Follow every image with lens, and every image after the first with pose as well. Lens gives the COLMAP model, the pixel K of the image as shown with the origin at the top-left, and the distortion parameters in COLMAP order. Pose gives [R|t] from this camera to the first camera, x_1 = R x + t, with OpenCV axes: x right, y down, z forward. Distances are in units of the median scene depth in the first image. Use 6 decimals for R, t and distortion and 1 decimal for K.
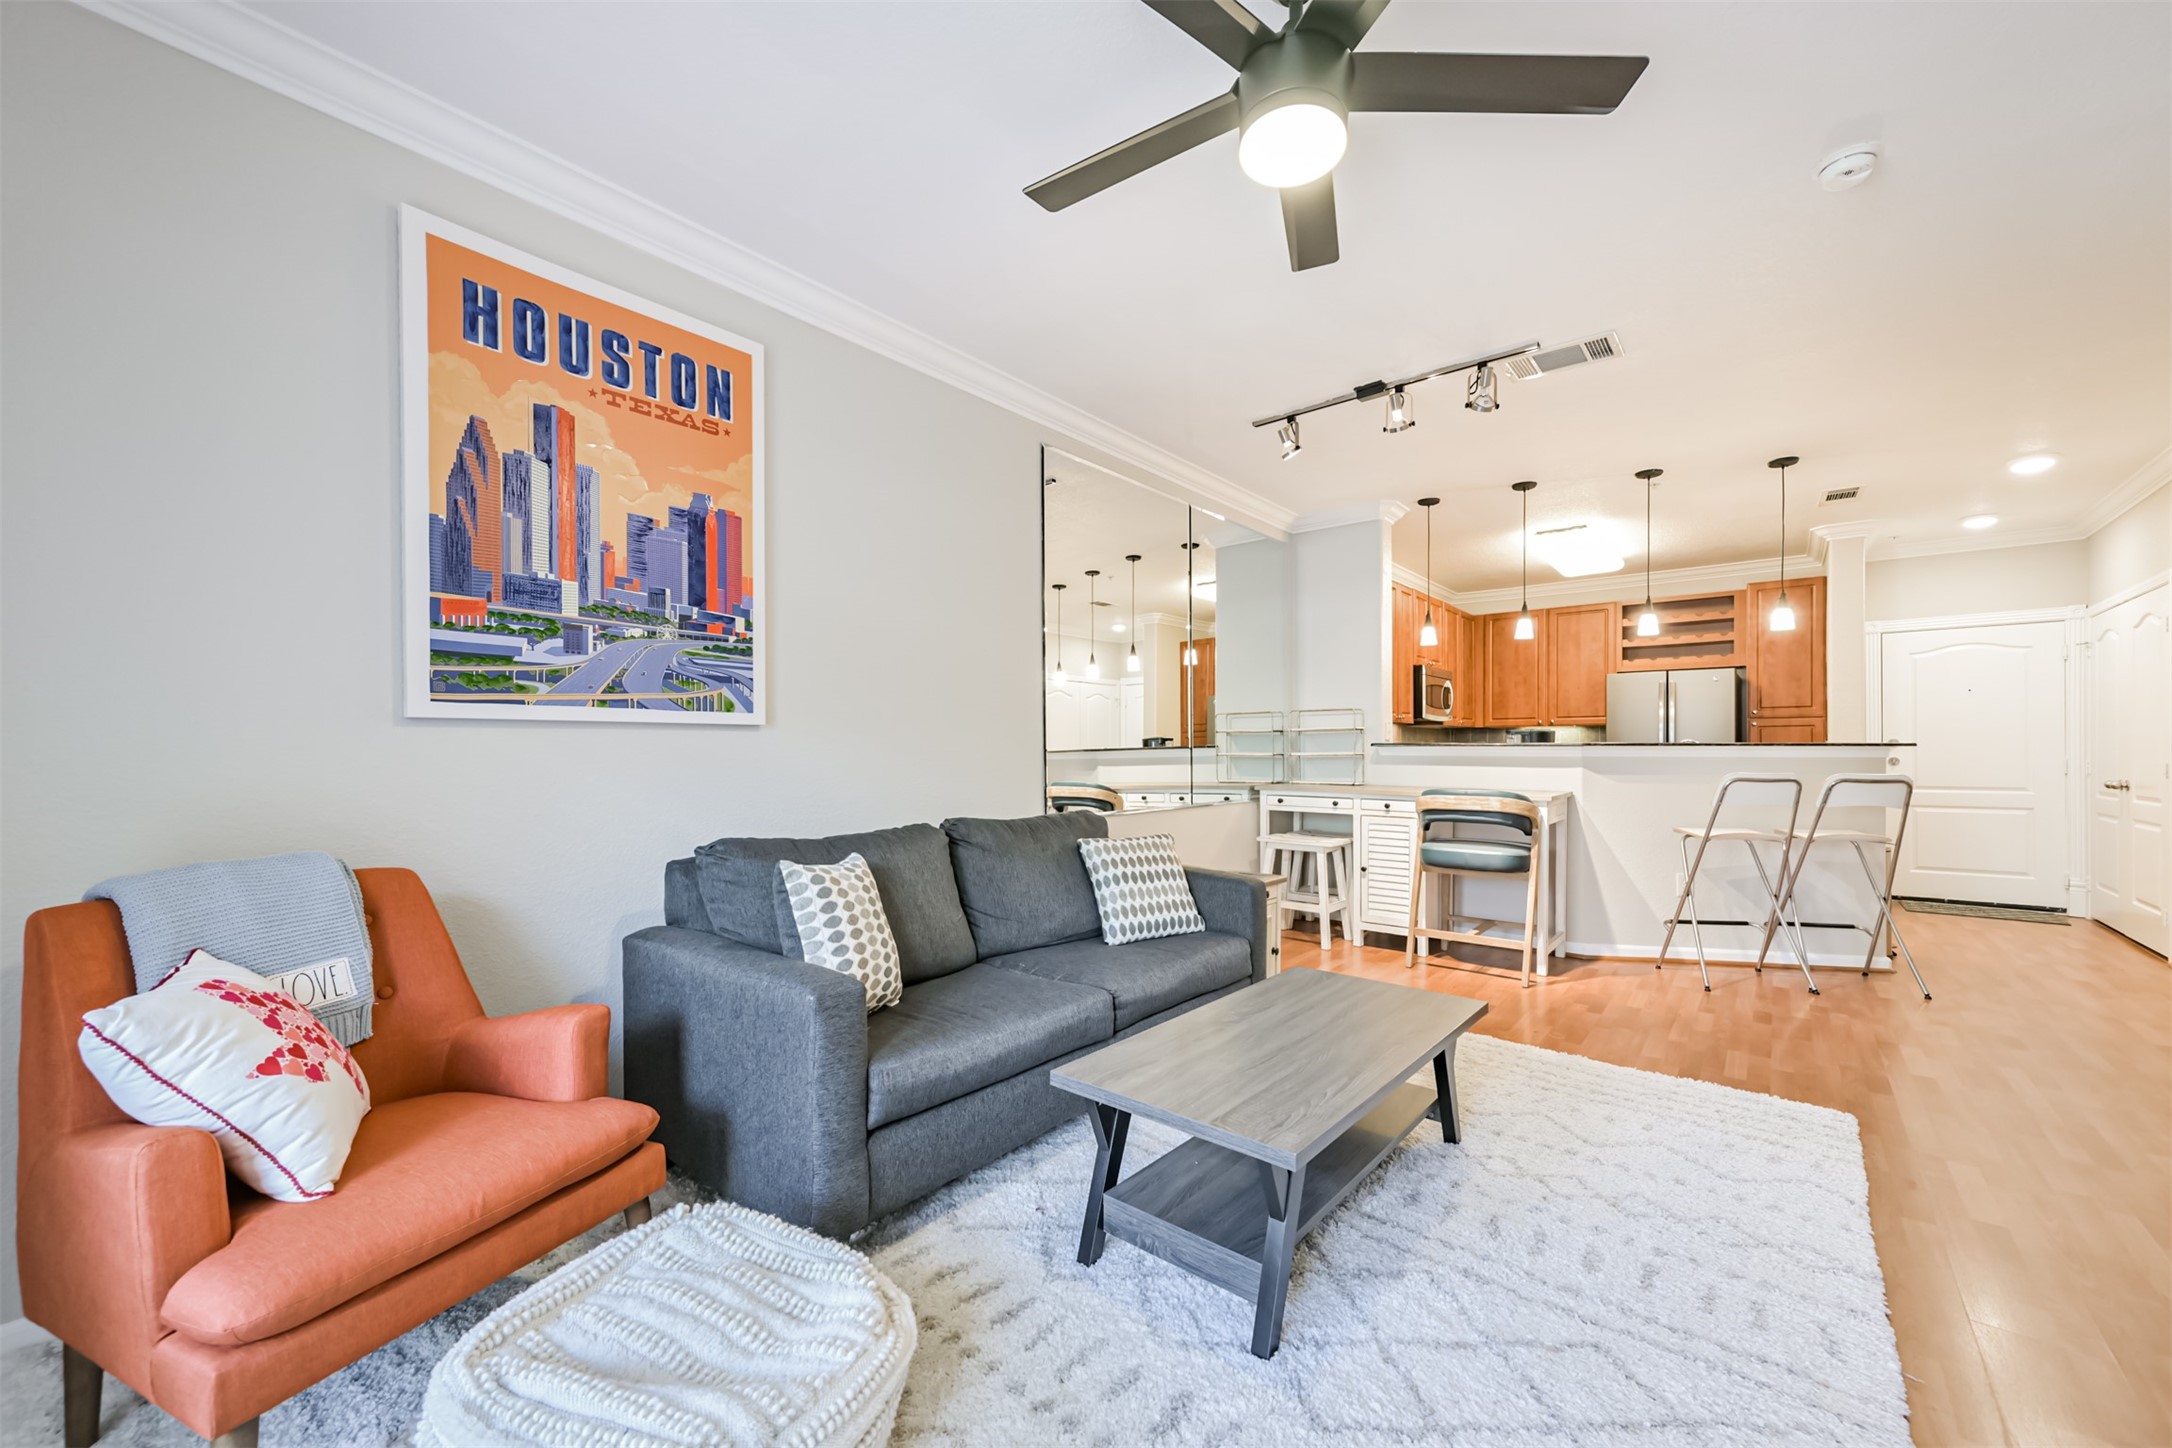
lens RADIAL K [[841.3, 0, 1093.5], [0, 841.3, 751.9], [0, 0, 1]] dist [0.007193, 0.000287]
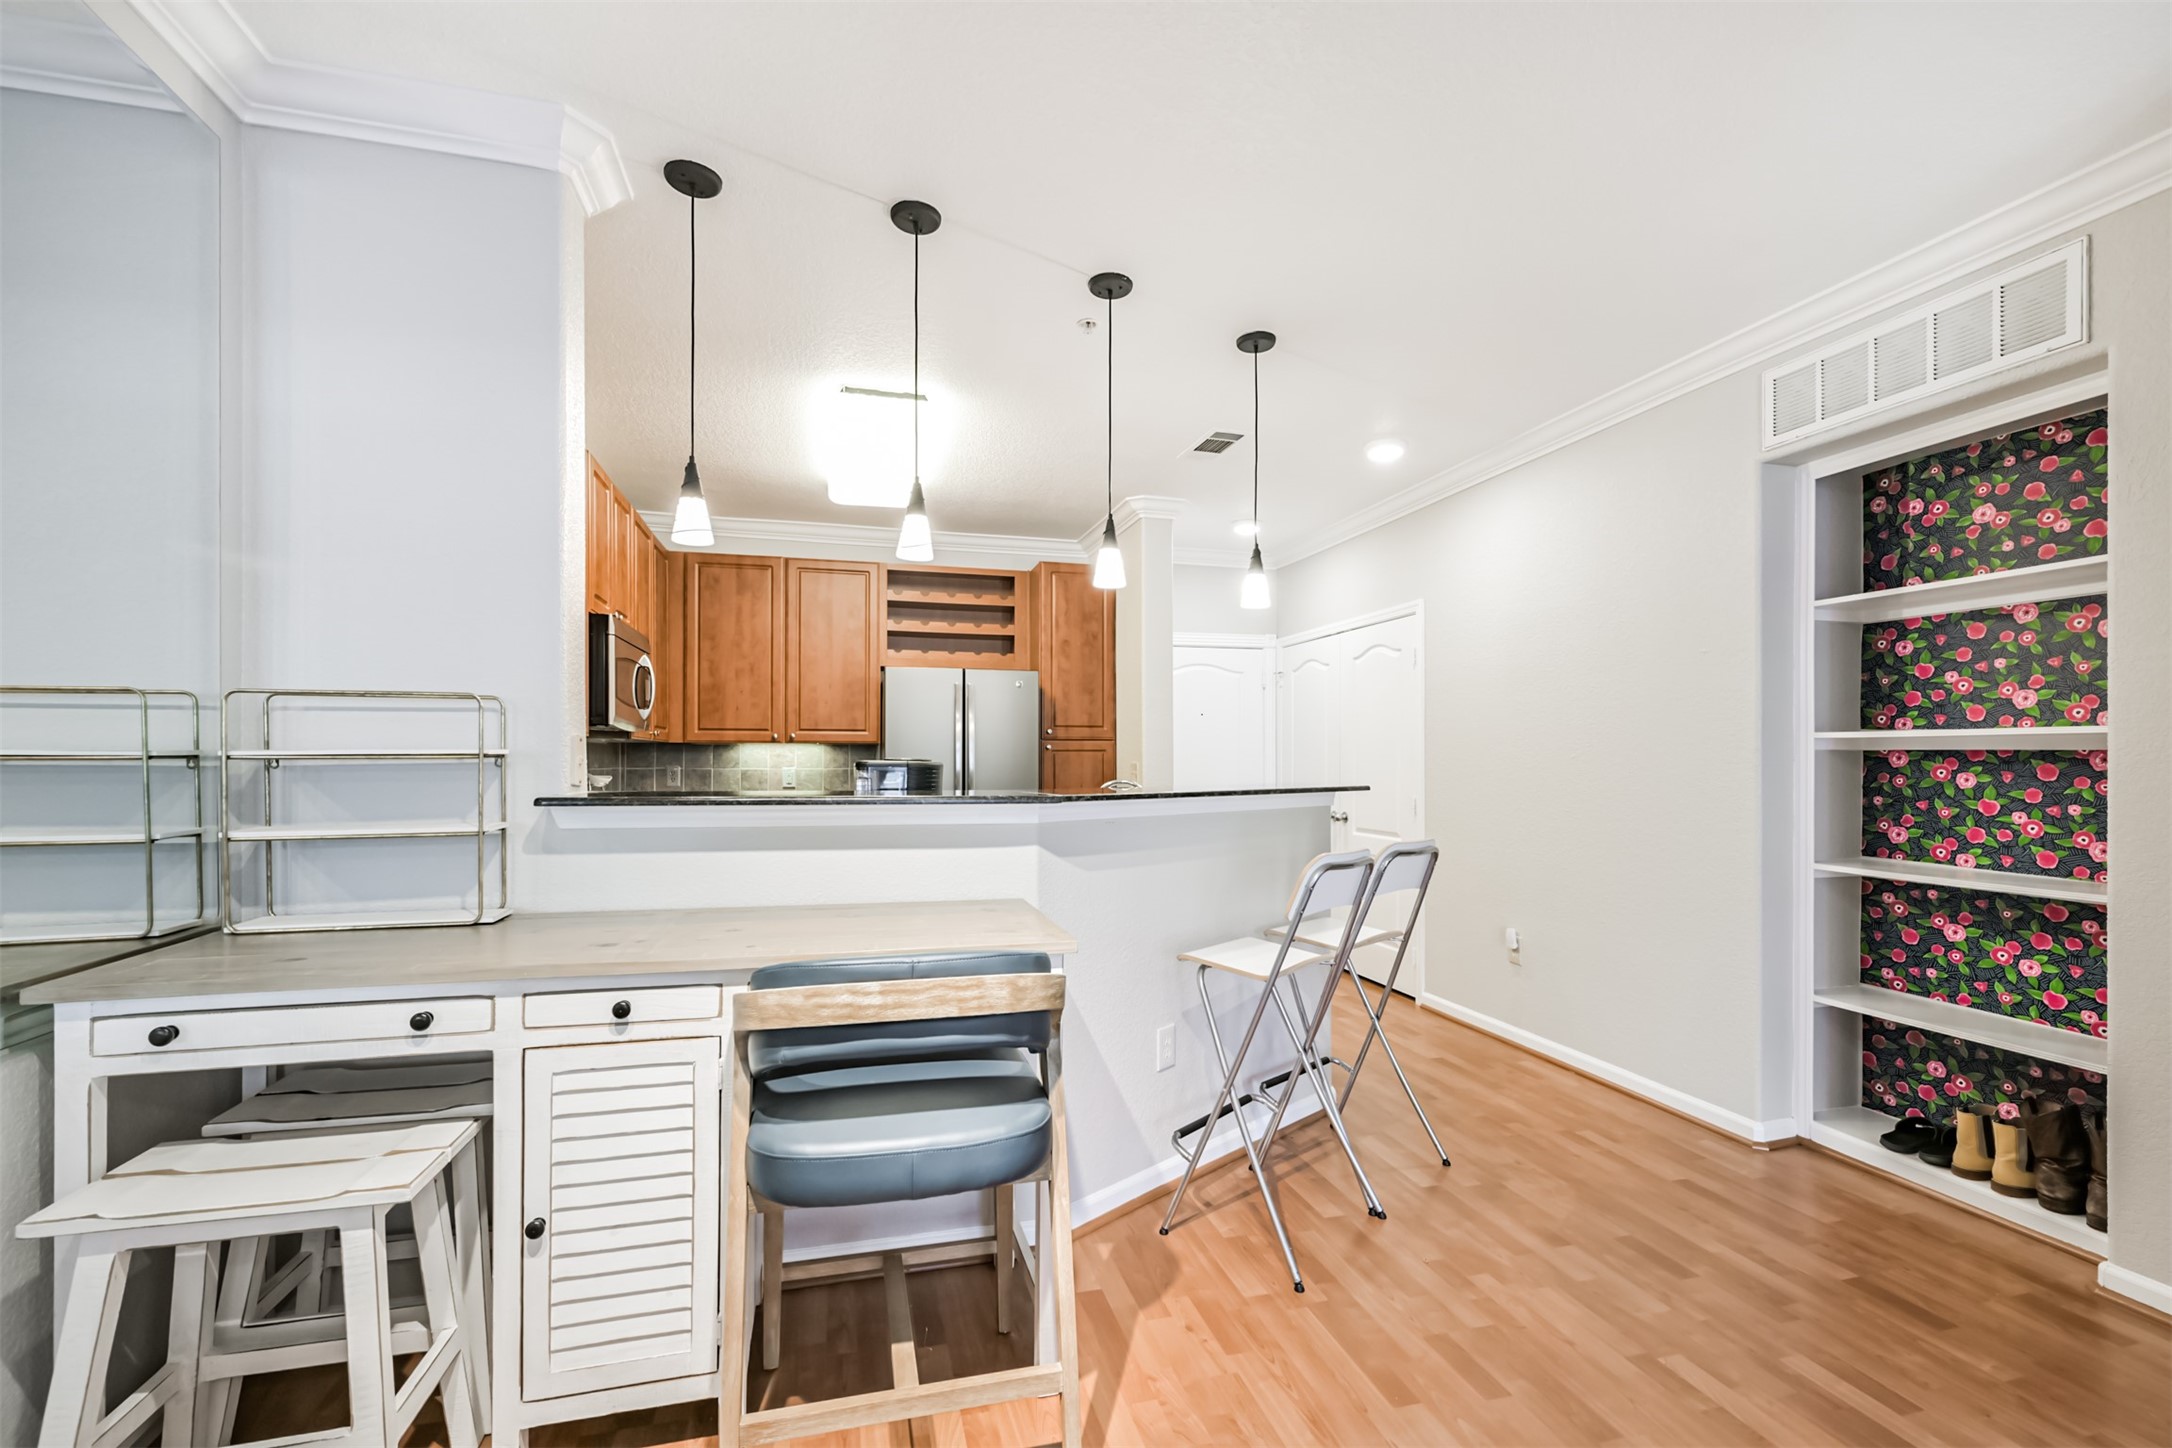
lens RADIAL K [[928.1, 0, 1085.8], [0, 928.1, 757.8], [0, 0, 1]] dist [0.000949, 0.000198]
pose [[0.585419, 0.002884, 0.810726, 0.179214], [-0.000653, 0.999995, -0.003086, -0.029878], [-0.810730, 0.001277, 0.585418, 0.692982]]
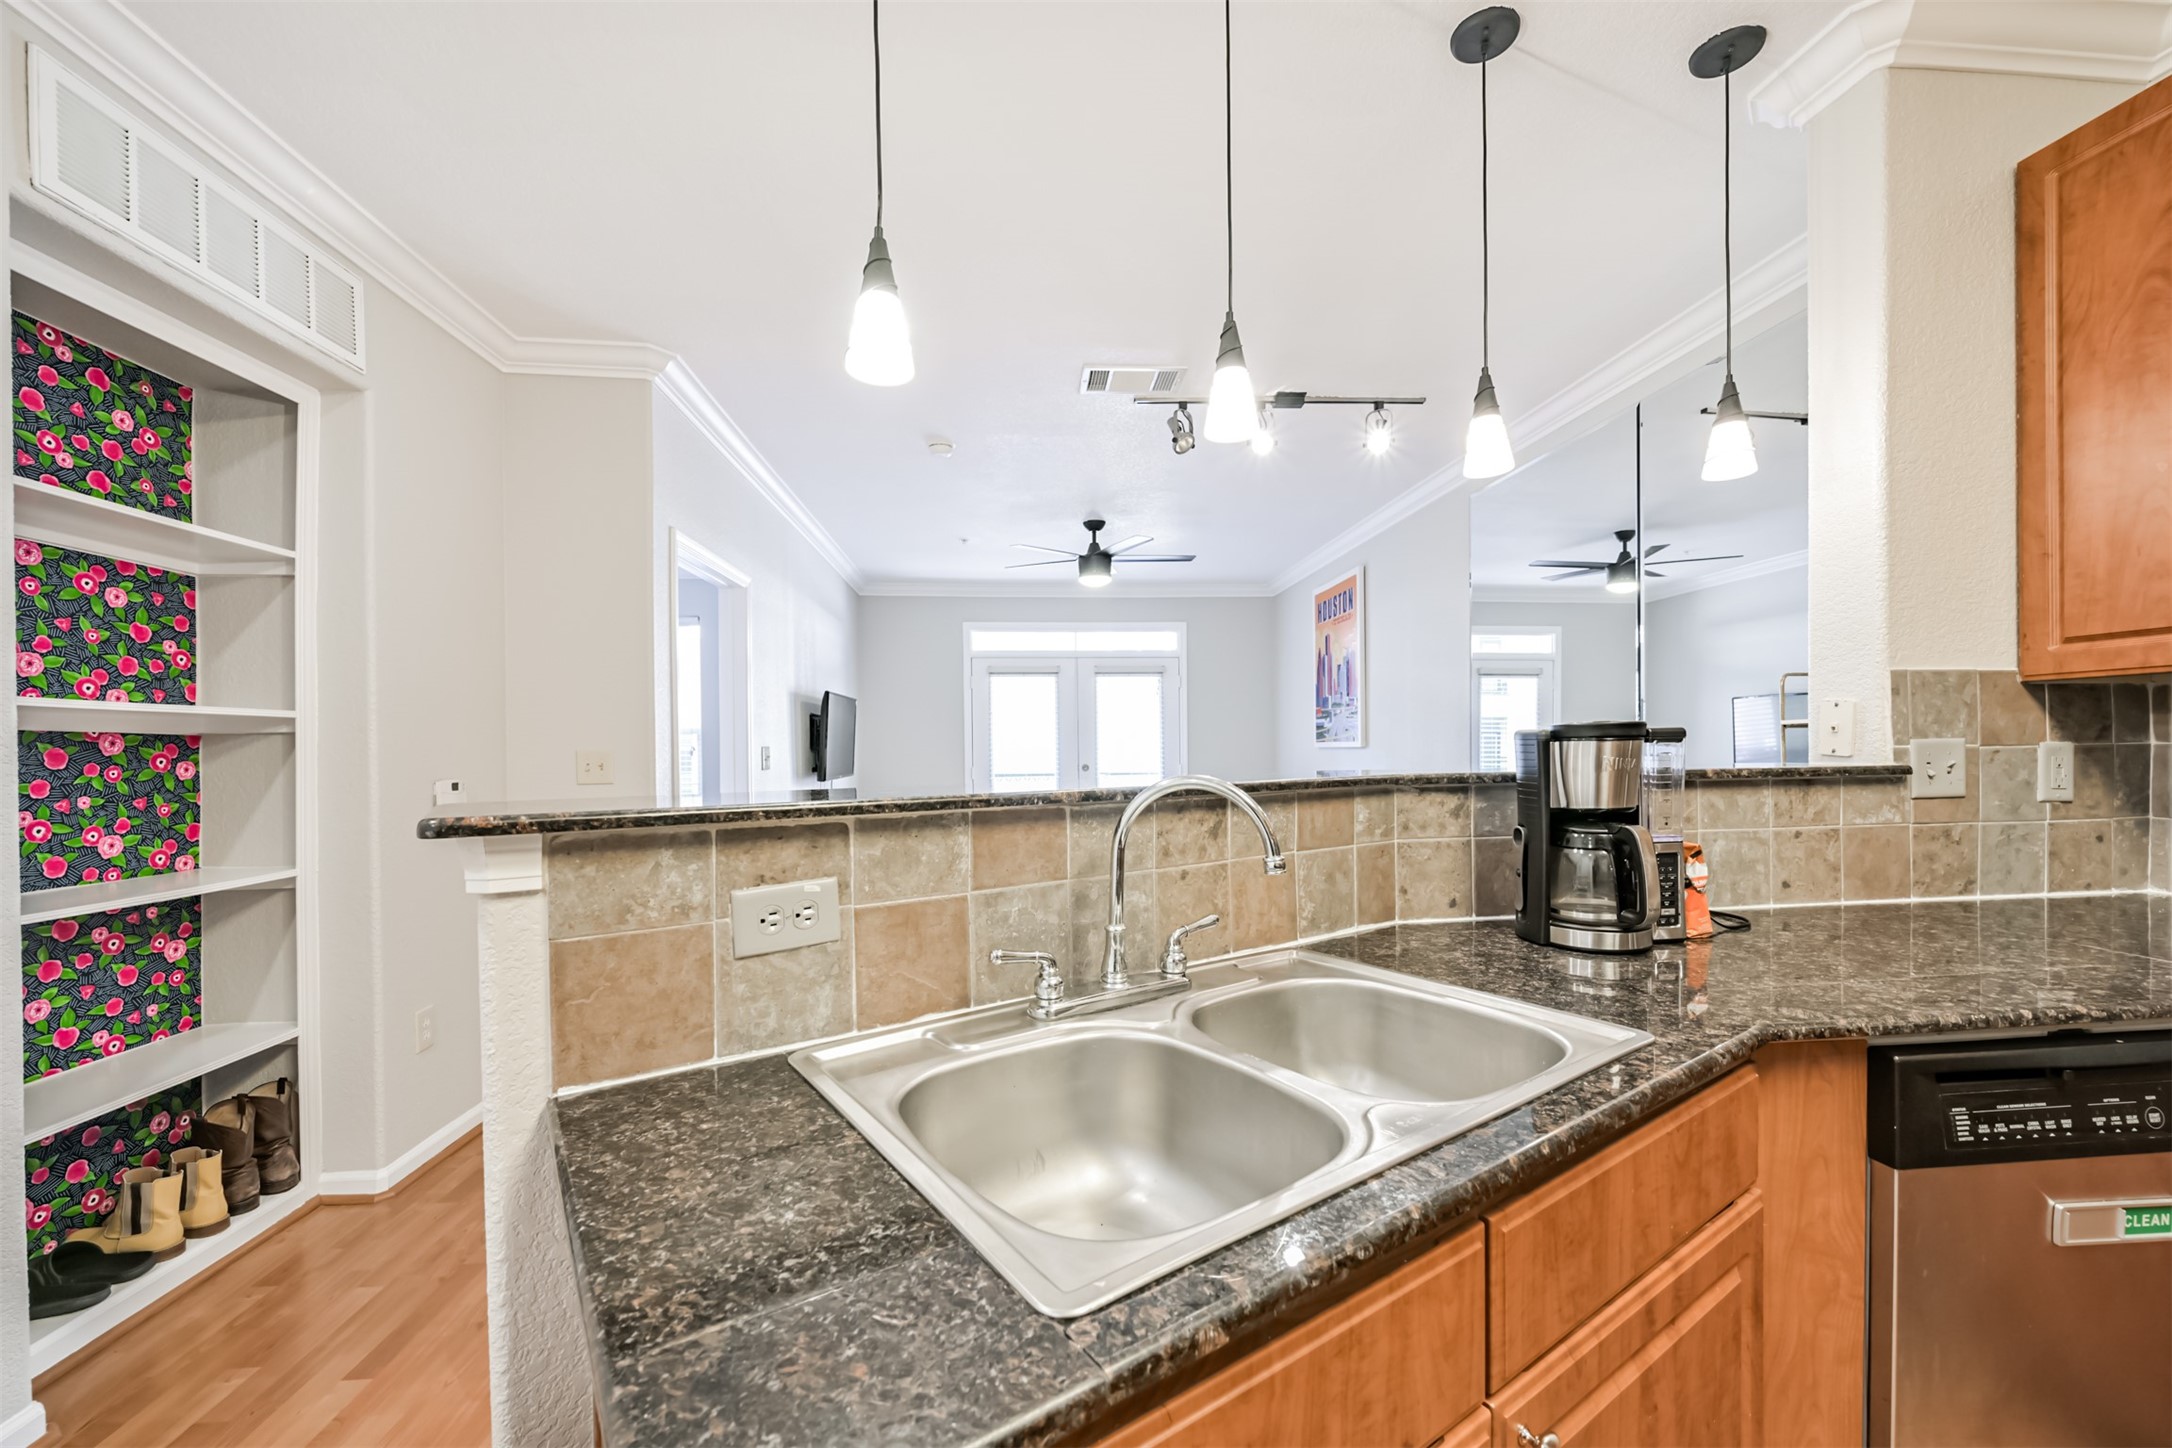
lens RADIAL K [[866.3, 0, 1091.9], [0, 866.3, 755.0], [0, 0, 1]] dist [-0.003964, -0.000023]
pose [[-0.711158, 0.014107, -0.702891, 0.957092], [0.009191, 0.999900, 0.010769, -0.024576], [0.702972, 0.001198, -0.711216, 1.236665]]
